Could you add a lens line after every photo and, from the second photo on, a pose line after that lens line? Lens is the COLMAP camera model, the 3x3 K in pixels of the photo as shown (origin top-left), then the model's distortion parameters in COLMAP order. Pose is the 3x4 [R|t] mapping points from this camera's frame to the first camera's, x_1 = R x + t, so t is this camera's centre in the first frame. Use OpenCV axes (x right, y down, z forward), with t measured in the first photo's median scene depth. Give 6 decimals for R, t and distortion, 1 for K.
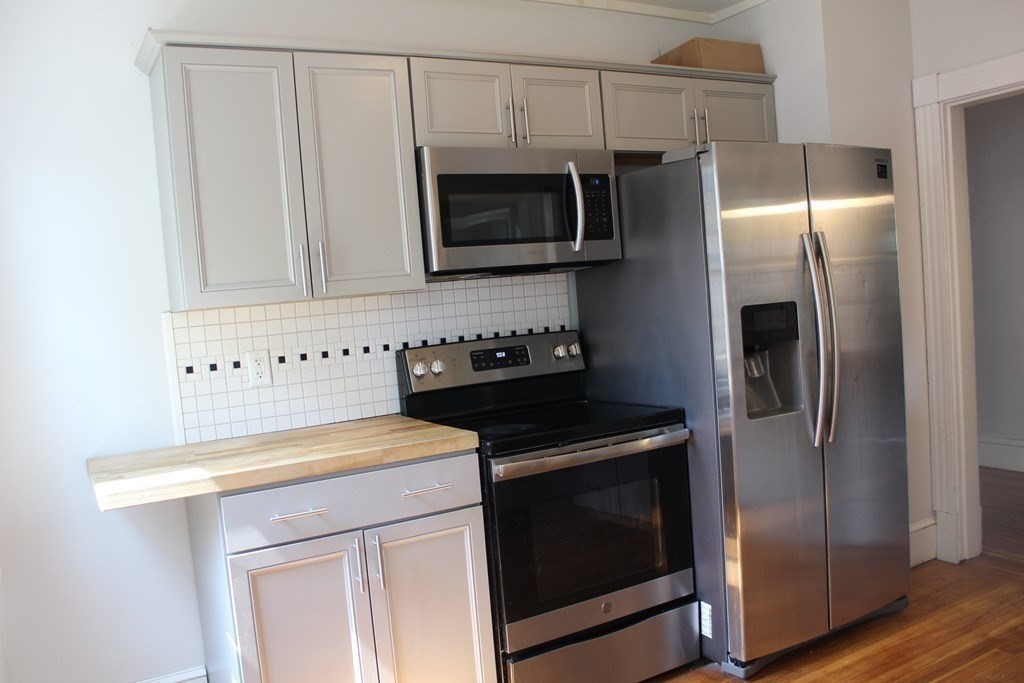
lens RADIAL K [[860.8, 0, 517.2], [0, 860.8, 358.3], [0, 0, 1]] dist [-0.147346, 0.143173]
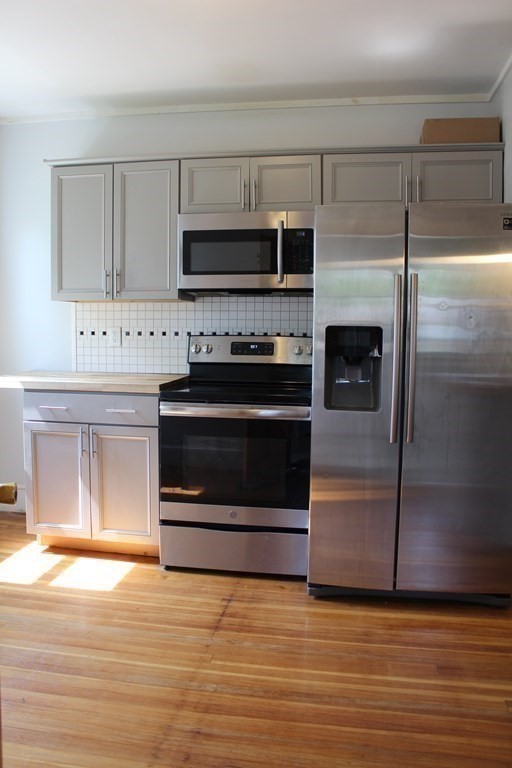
lens RADIAL K [[645.6, 0, 251.1], [0, 645.6, 382.6], [0, 0, 1]] dist [-0.147346, 0.143173]
pose [[0.760874, 0.146527, -0.632140, 0.799651], [-0.120418, 0.989134, 0.084336, -0.041690], [0.637629, 0.011951, 0.770251, 0.122972]]
